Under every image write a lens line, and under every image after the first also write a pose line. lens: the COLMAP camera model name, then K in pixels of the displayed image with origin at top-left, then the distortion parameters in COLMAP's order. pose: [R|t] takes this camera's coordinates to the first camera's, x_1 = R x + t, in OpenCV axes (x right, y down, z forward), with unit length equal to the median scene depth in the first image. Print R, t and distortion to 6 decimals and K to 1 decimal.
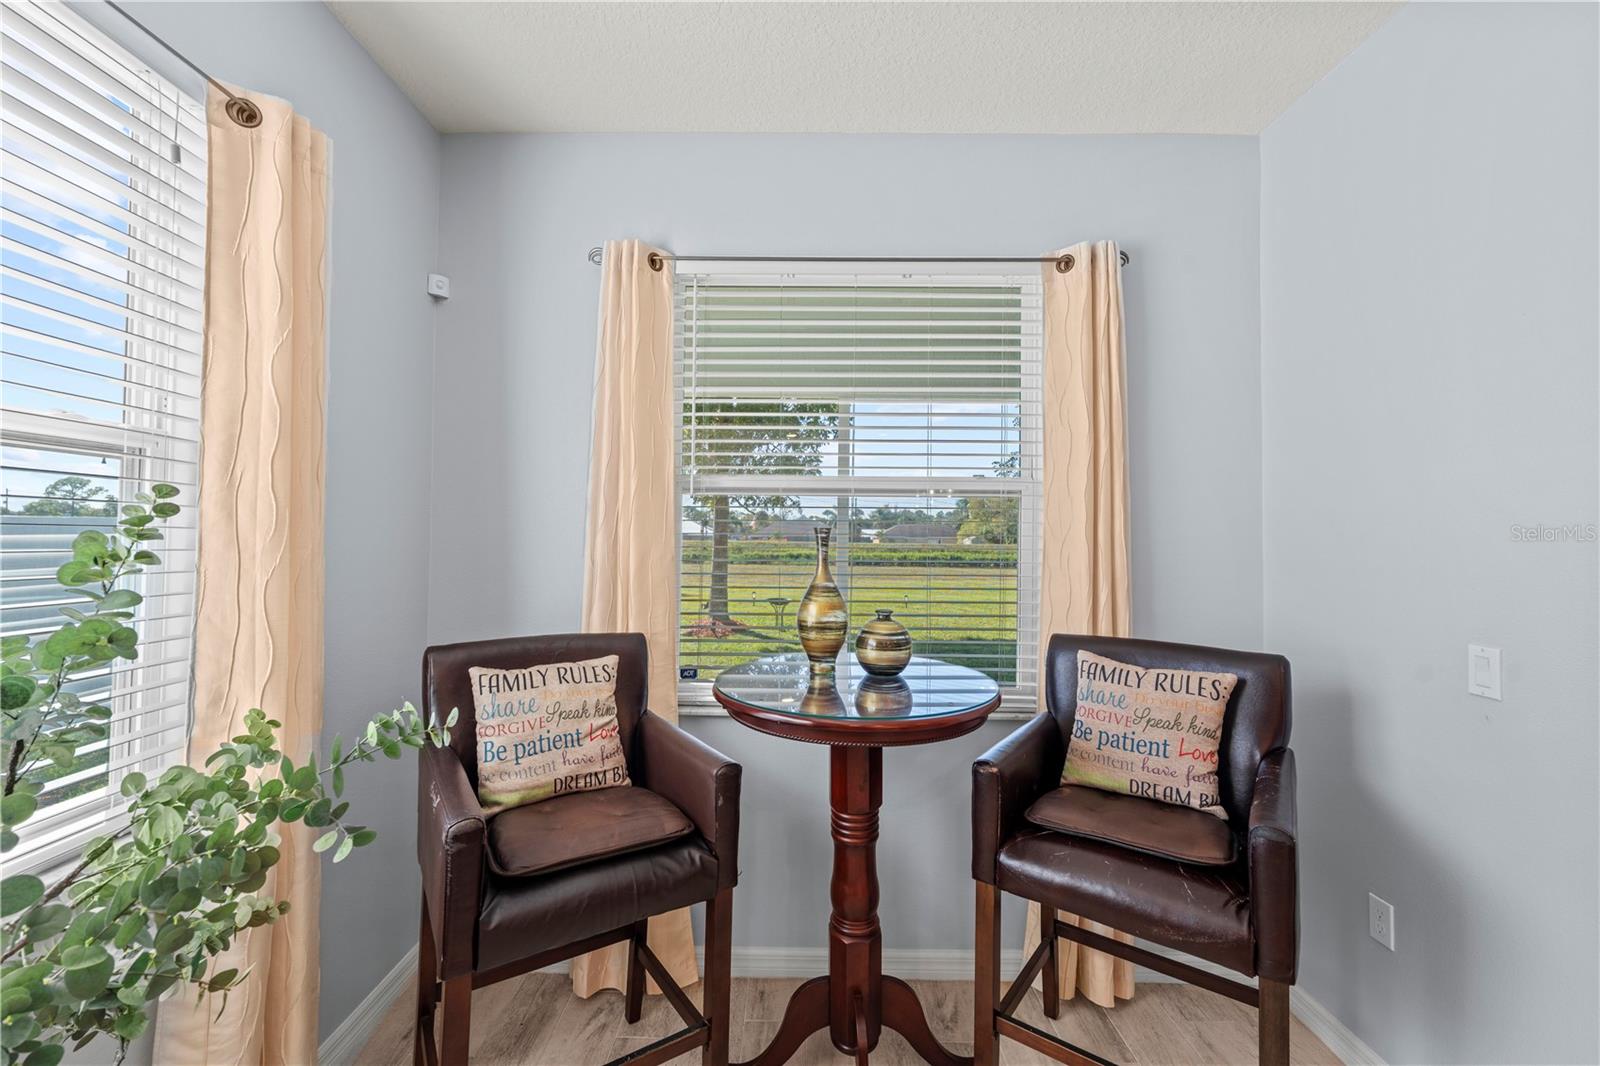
lens RADIAL K [[637.1, 0, 800.0], [0, 637.1, 533.0], [0, 0, 1]] dist [-0.001153, -0.000335]
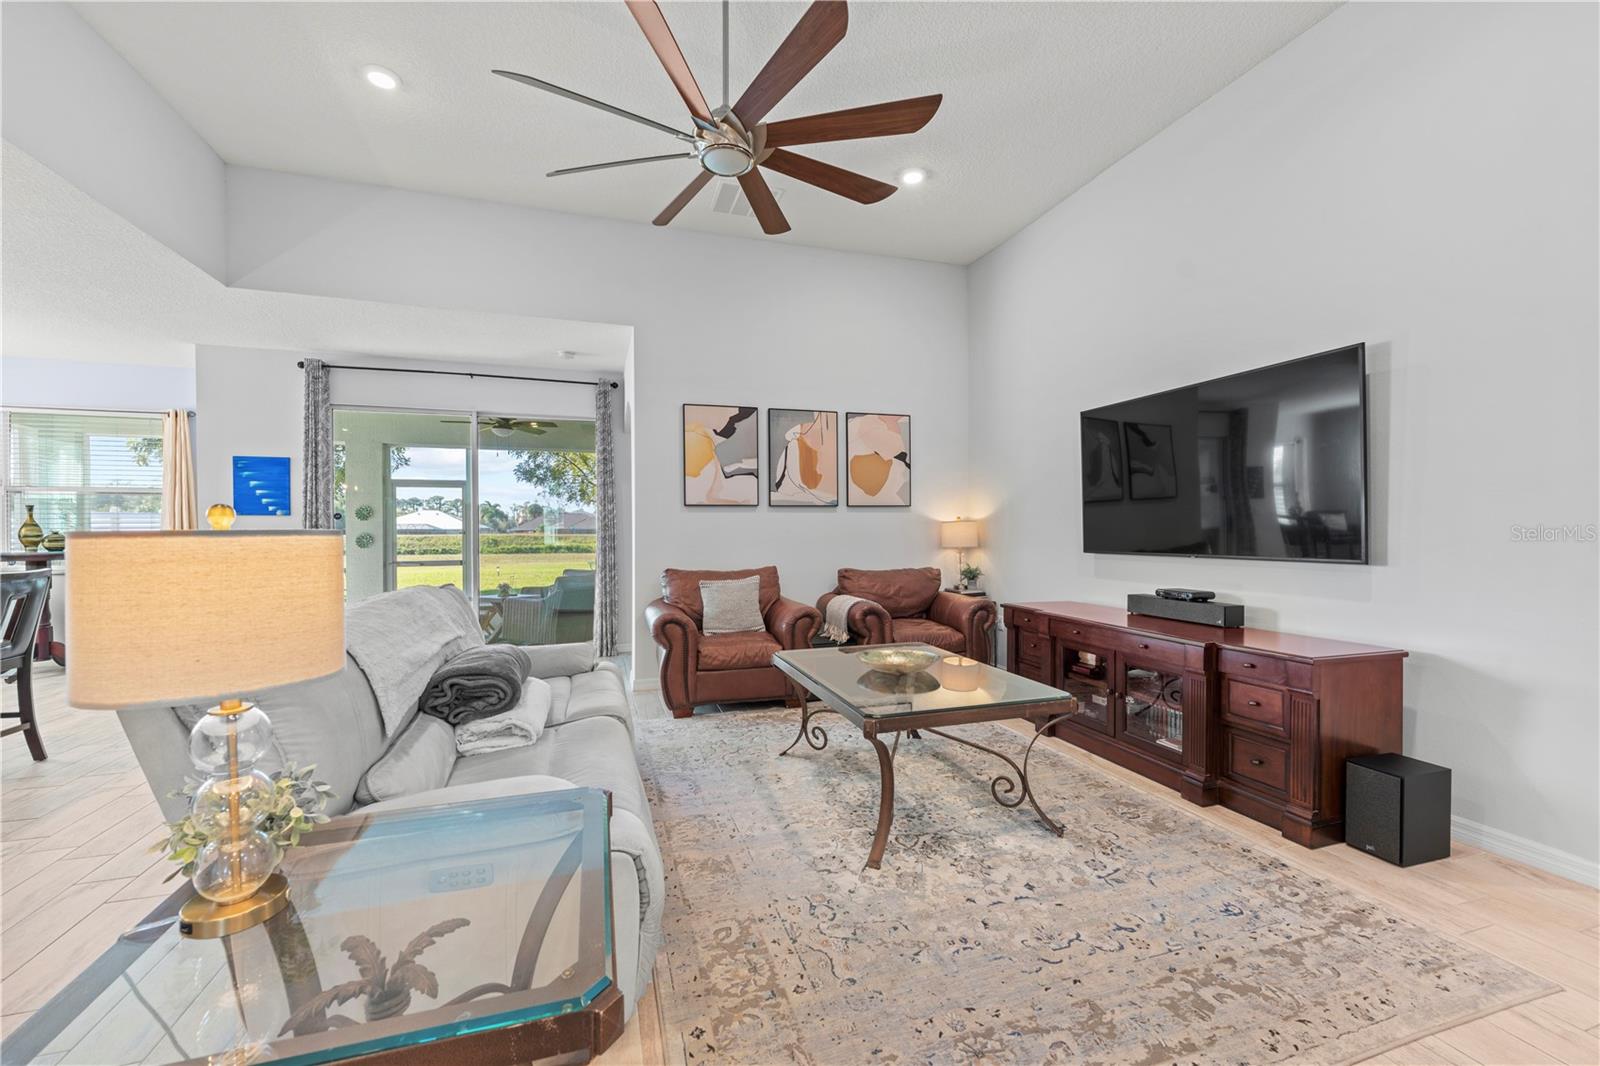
lens RADIAL K [[637.1, 0, 800.0], [0, 637.1, 533.0], [0, 0, 1]] dist [-0.001153, -0.000335]
pose [[0.951408, -0.014661, 0.307583, 2.705421], [0.011565, 0.999862, 0.011886, 0.137735], [-0.307715, -0.007751, 0.951447, -3.176499]]
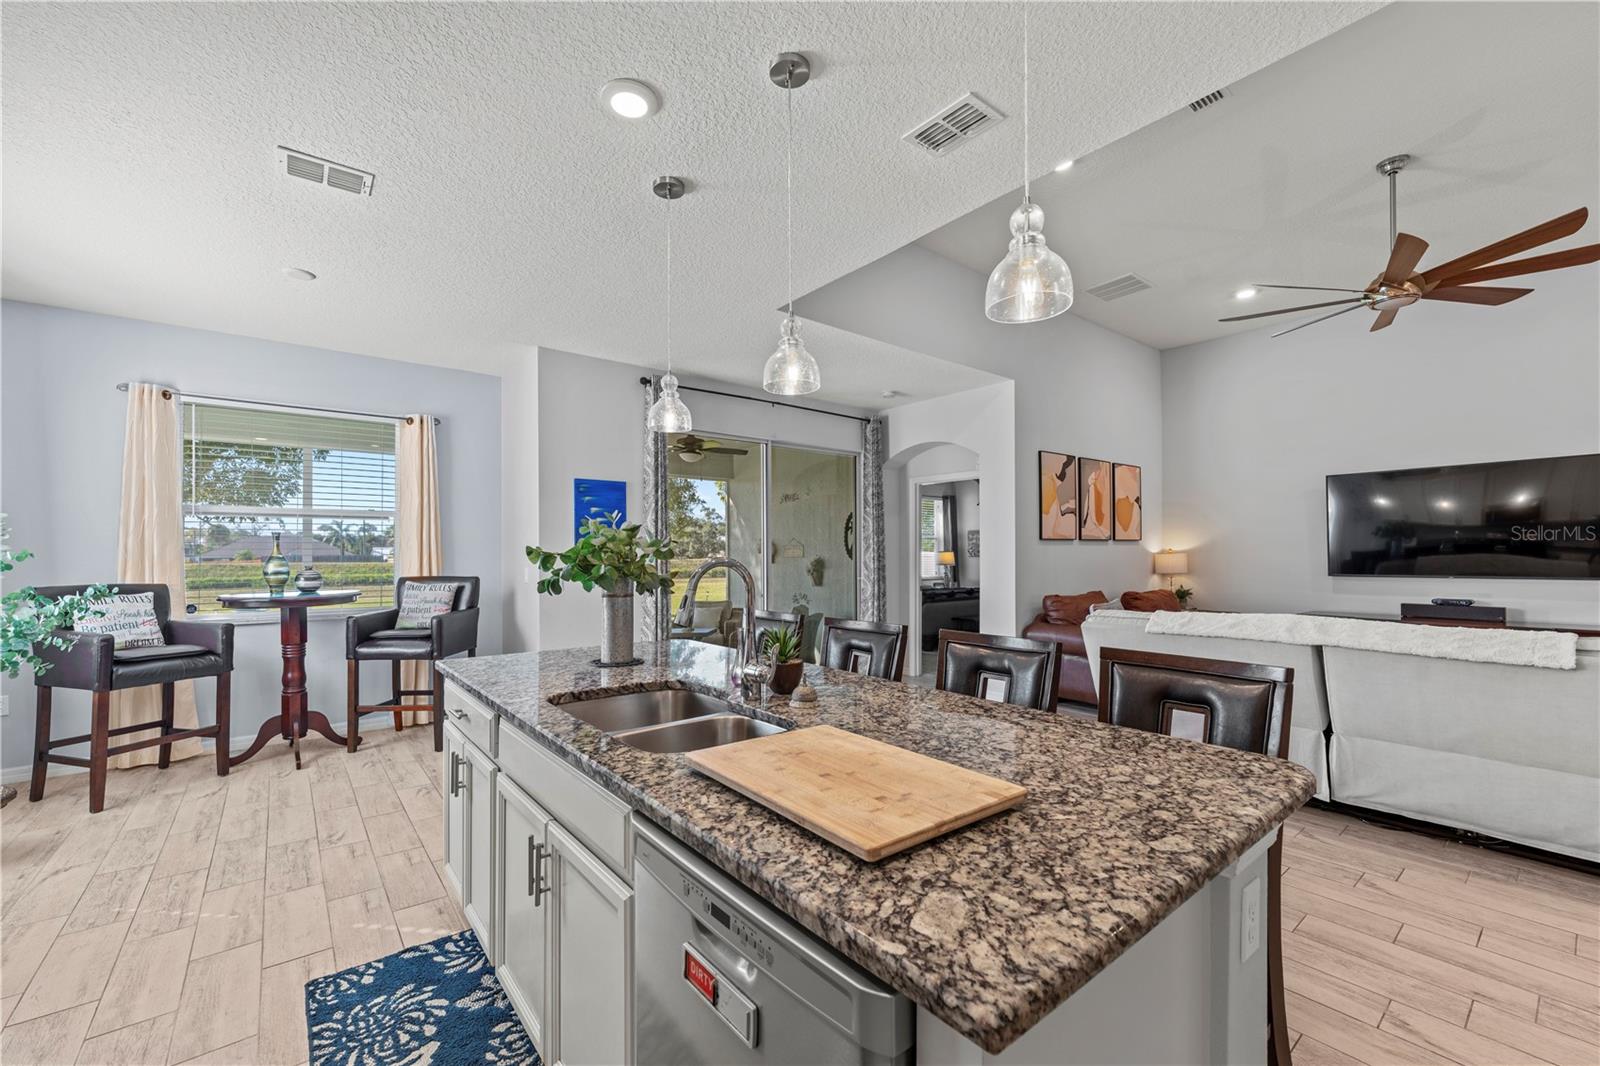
lens RADIAL K [[646.3, 0, 799.4], [0, 646.3, 550.1], [0, 0, 1]] dist [0.000463, -0.000925]
pose [[0.781741, -0.010454, 0.623516, 0.057770], [0.010994, 0.999935, 0.002981, 0.073837], [-0.623507, 0.004525, 0.781805, -2.114084]]
